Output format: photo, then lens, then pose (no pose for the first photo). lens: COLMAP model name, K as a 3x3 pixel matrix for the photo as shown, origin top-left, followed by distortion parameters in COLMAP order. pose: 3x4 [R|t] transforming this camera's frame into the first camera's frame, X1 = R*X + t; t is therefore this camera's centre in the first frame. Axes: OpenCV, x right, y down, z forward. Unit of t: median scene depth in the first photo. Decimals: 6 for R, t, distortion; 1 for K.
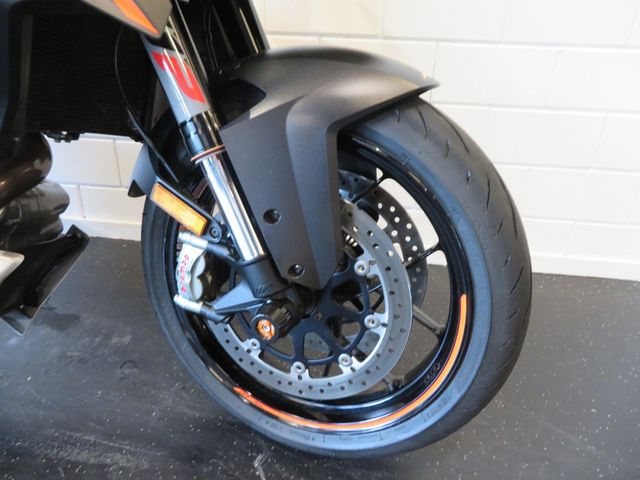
lens RADIAL K [[460.8, 0, 320.0], [0, 460.8, 240.0], [0, 0, 1]] dist [-0.007949, 0.002774]
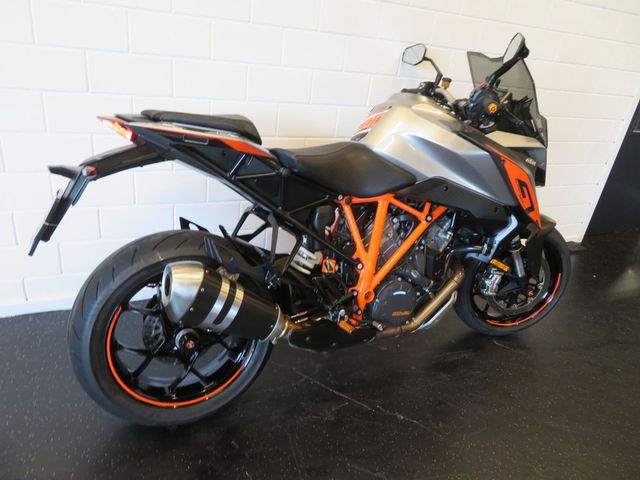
lens RADIAL K [[460.8, 0, 320.0], [0, 460.8, 240.0], [0, 0, 1]] dist [-0.007949, 0.002774]
pose [[0.846602, -0.163196, 0.506588, -2.845367], [0.138710, 0.986590, 0.086018, -0.658876], [-0.513833, -0.002554, 0.857887, -1.079971]]
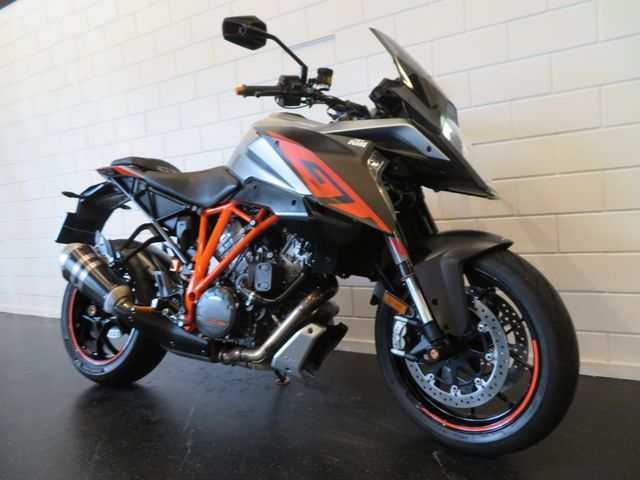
lens RADIAL K [[460.8, 0, 320.0], [0, 460.8, 240.0], [0, 0, 1]] dist [-0.007949, 0.002774]
pose [[0.912144, -0.075375, -0.402880, 0.266215], [-0.070724, 0.939257, -0.335849, 0.394139], [0.403722, 0.334836, 0.851407, -1.074908]]
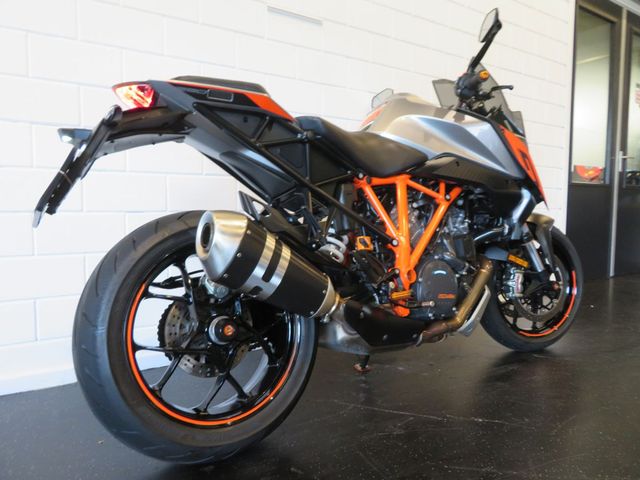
lens RADIAL K [[460.8, 0, 320.0], [0, 460.8, 240.0], [0, 0, 1]] dist [-0.007949, 0.002774]
pose [[0.755475, -0.084137, 0.649753, -3.196052], [0.301940, 0.924839, -0.231312, 0.113154], [-0.581455, 0.370937, 0.724097, -0.523253]]
